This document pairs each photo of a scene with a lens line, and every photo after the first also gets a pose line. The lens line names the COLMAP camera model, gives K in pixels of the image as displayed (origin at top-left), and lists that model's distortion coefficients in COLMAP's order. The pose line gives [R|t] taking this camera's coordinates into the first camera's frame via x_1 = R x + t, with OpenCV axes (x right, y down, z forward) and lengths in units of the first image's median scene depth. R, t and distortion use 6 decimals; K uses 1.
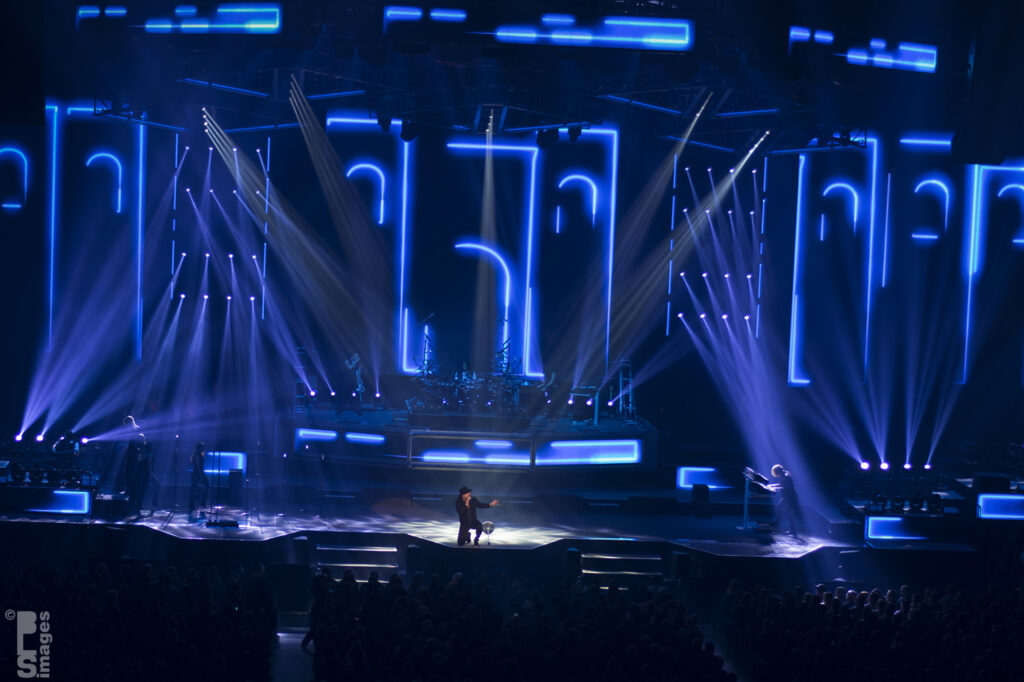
lens RADIAL K [[2355.9, 0, 512.6], [0, 2355.9, 345.2], [0, 0, 1]] dist [-0.069203, 0.000000]
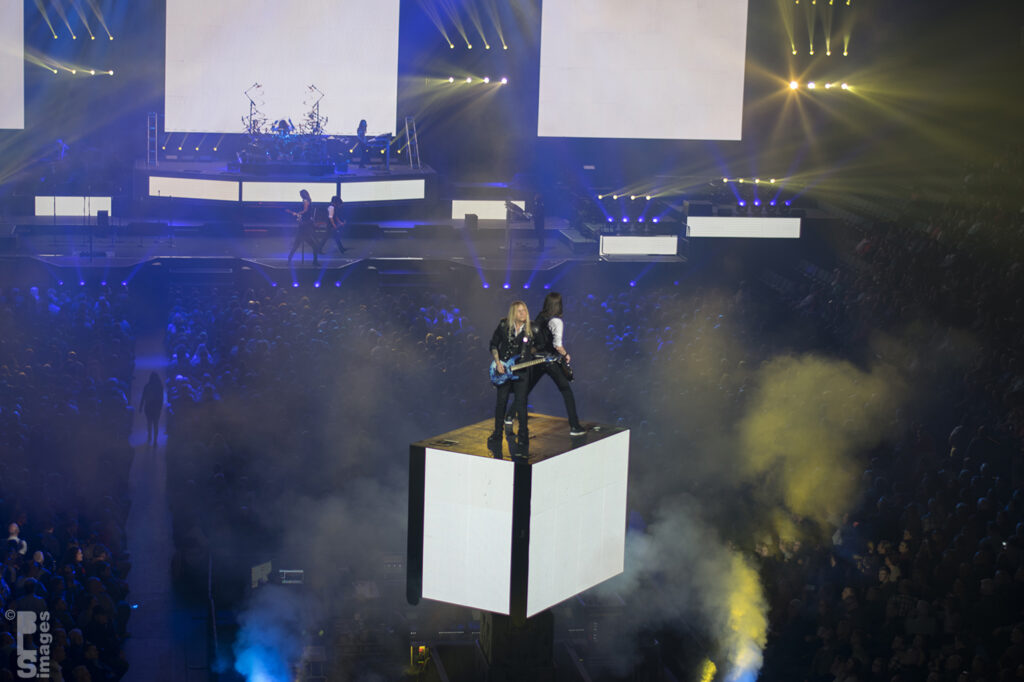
lens RADIAL K [[2355.9, 0, 511.8], [0, 2355.9, 337.2], [0, 0, 1]] dist [-0.069203, 0.000000]
pose [[0.995287, -0.028225, 0.092770, -0.018202], [0.018144, 0.994010, 0.107774, -0.011738], [-0.095256, -0.105583, 0.989838, -0.271562]]
